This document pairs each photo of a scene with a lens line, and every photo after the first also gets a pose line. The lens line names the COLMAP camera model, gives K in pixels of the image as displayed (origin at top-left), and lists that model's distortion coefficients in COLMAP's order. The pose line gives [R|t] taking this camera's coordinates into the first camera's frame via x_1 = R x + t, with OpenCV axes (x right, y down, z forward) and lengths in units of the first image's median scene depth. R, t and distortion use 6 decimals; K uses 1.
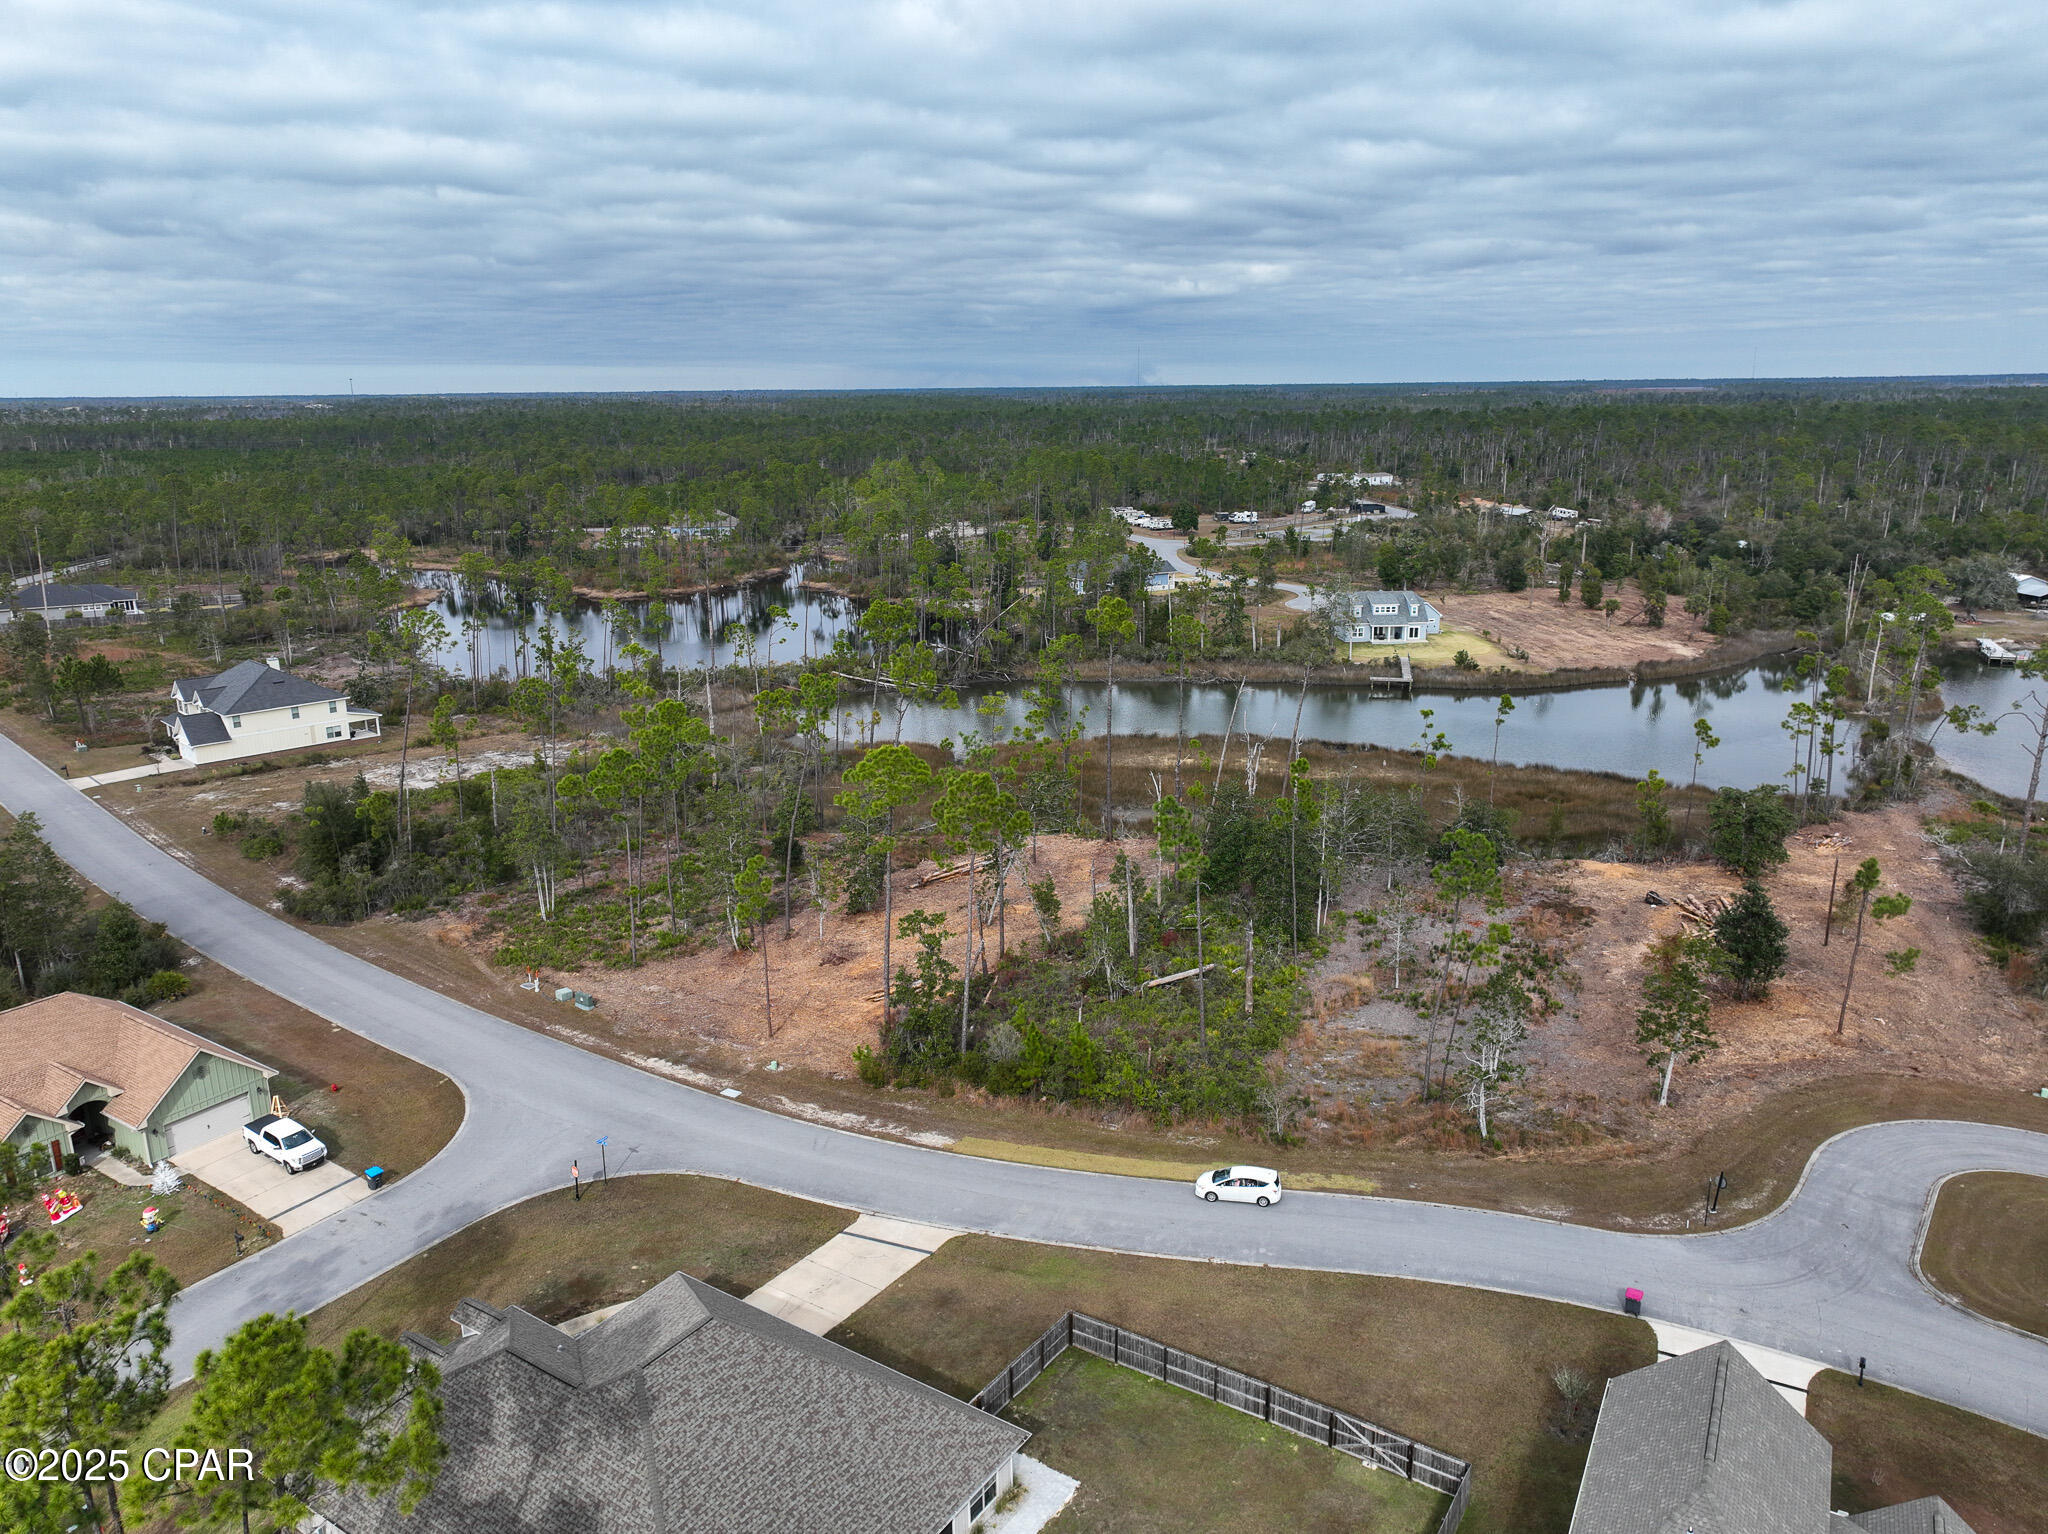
lens RADIAL K [[1442.1, 0, 1024.0], [0, 1442.1, 767.0], [0, 0, 1]] dist [-0.005260, 0.022191]
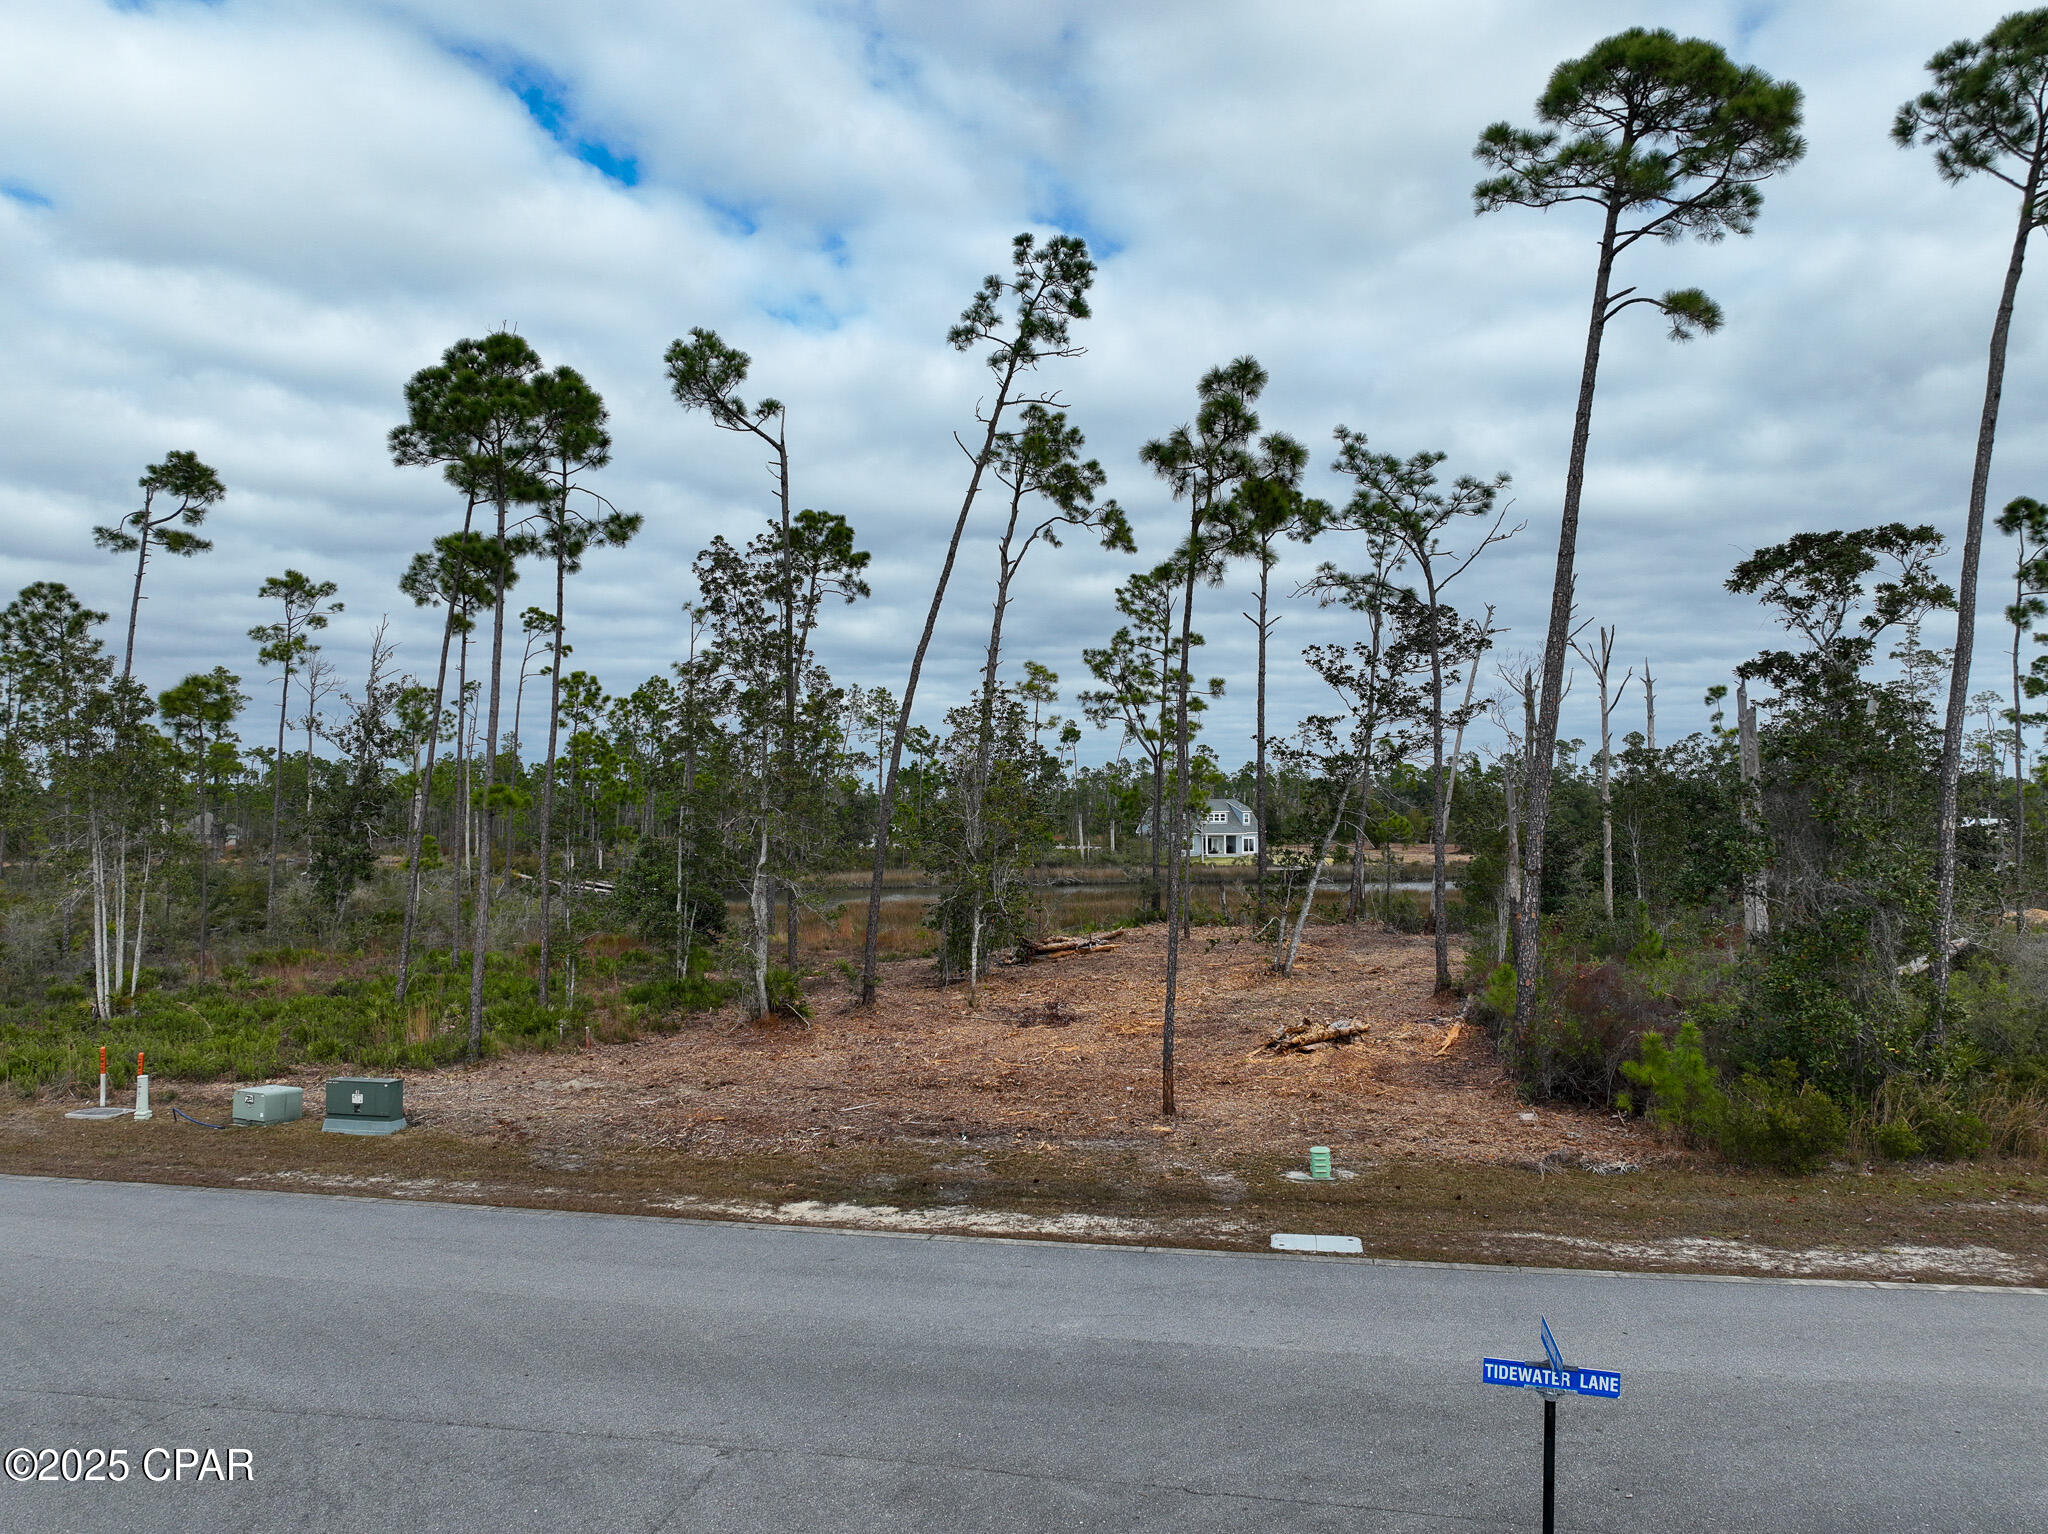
lens RADIAL K [[1437.7, 0, 1024.0], [0, 1437.7, 767.0], [0, 0, 1]] dist [-0.004685, 0.022696]
pose [[0.941546, 0.020694, 0.336247, -0.267633], [0.079496, 0.956277, -0.281453, 0.179108], [-0.327370, 0.291731, 0.898734, 0.664384]]
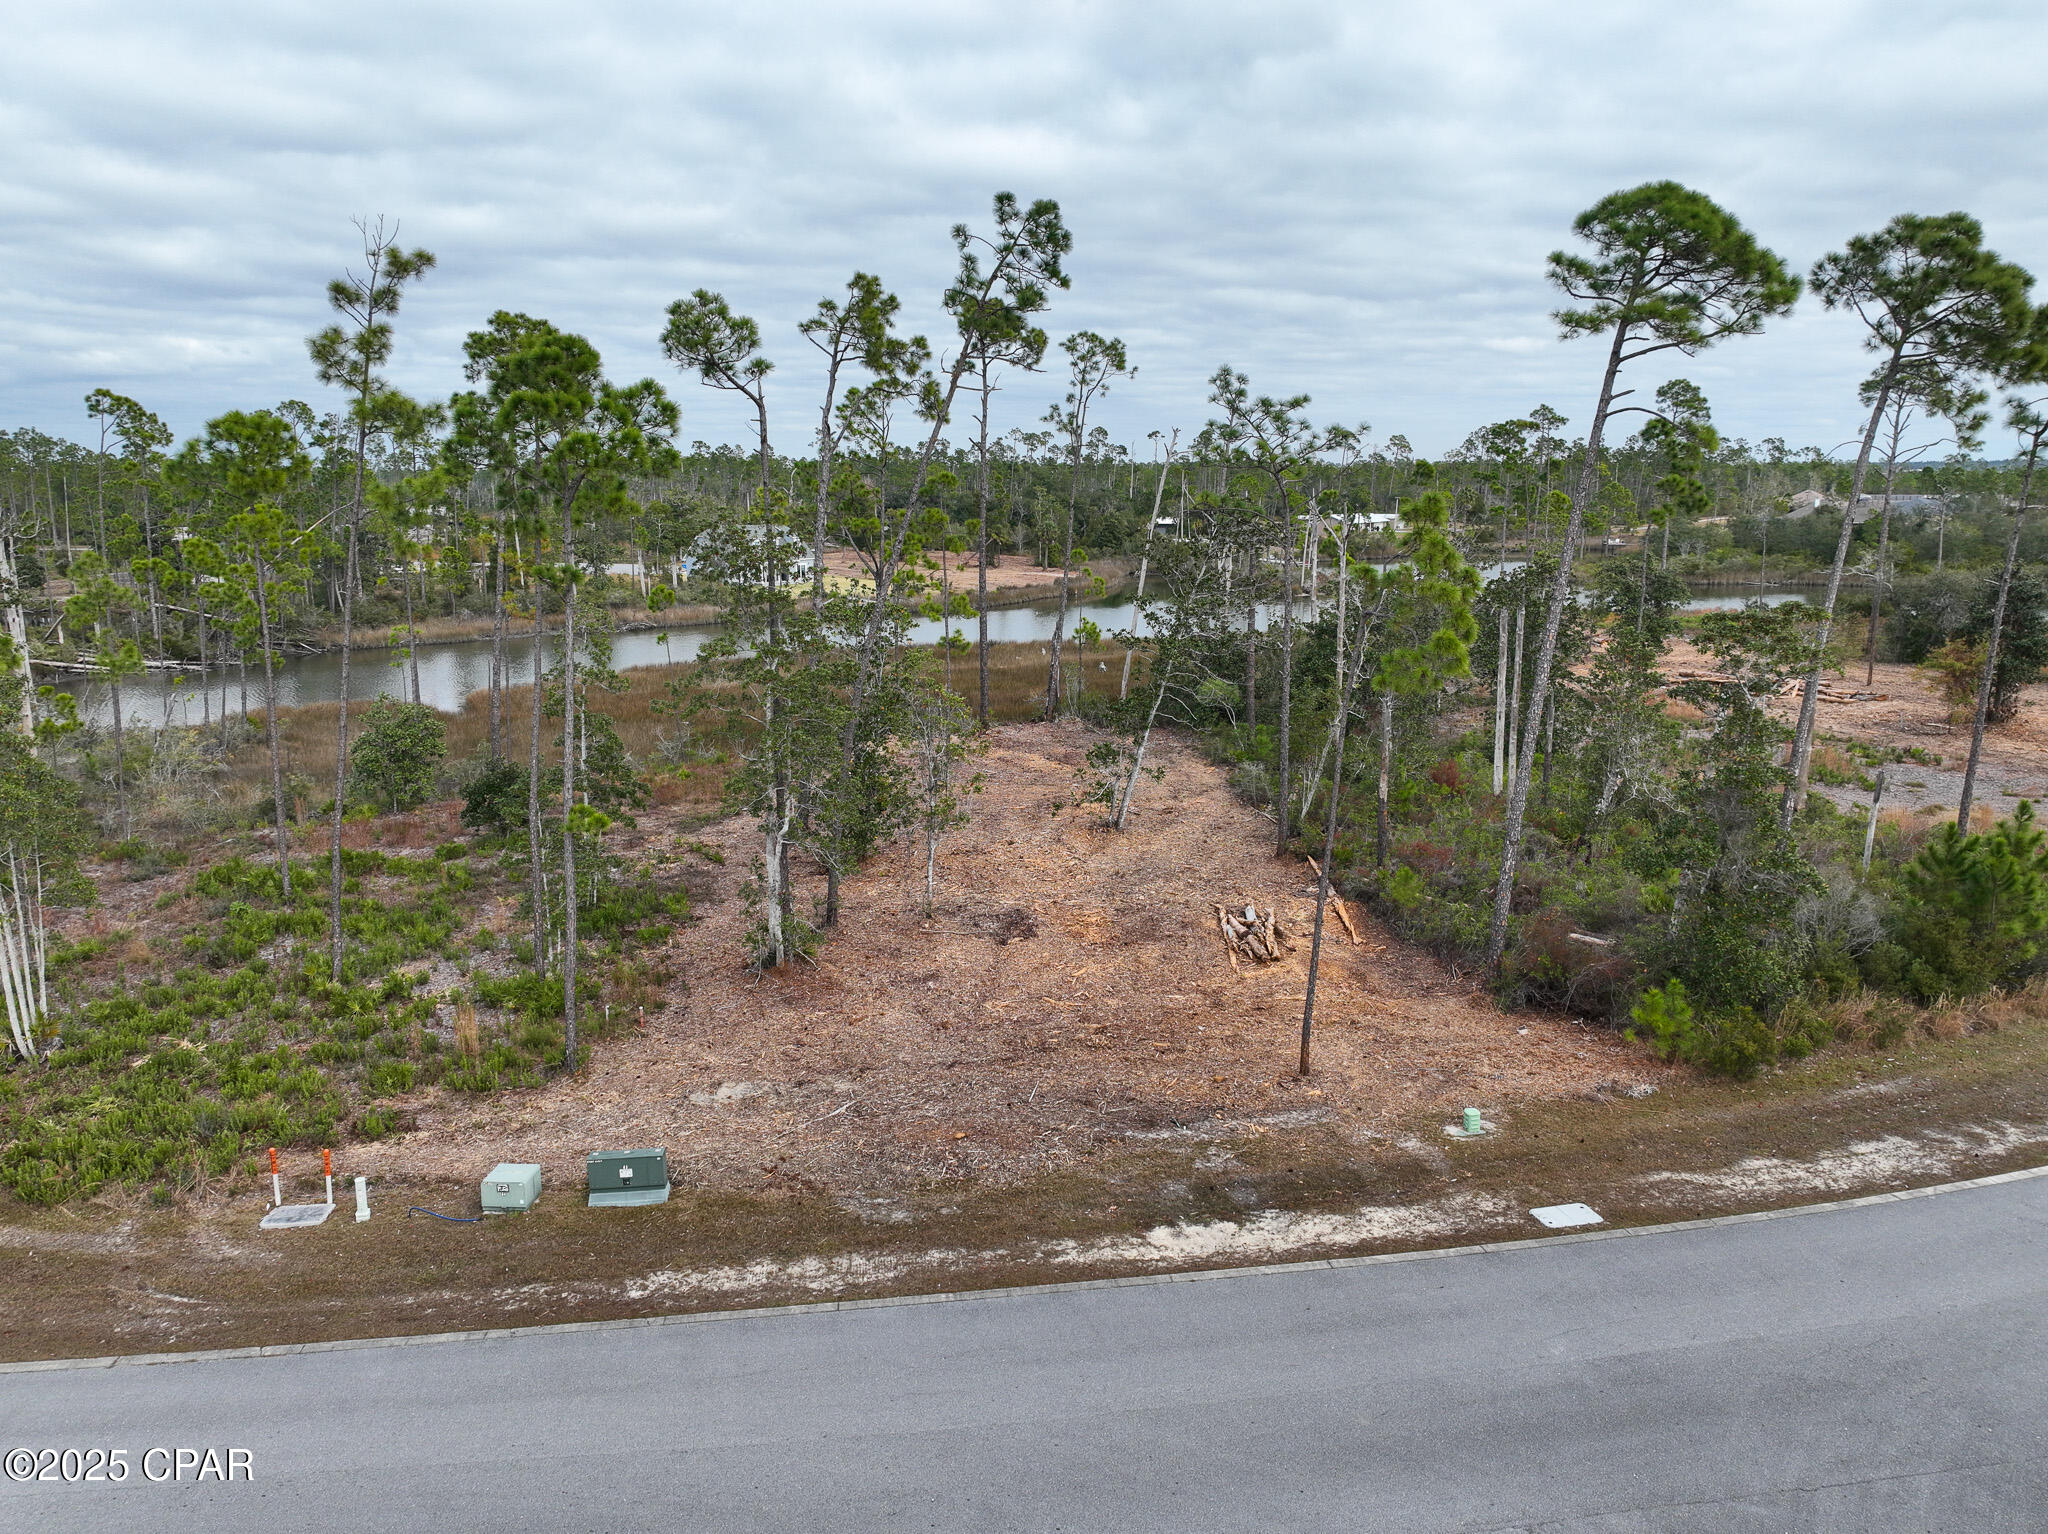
lens RADIAL K [[1442.1, 0, 1024.0], [0, 1442.1, 767.0], [0, 0, 1]] dist [-0.005260, 0.022191]
pose [[0.745695, -0.126142, 0.654238, -0.405049], [0.172280, 0.985027, -0.006444, 0.092768], [-0.643629, 0.117517, 0.756261, 0.689667]]
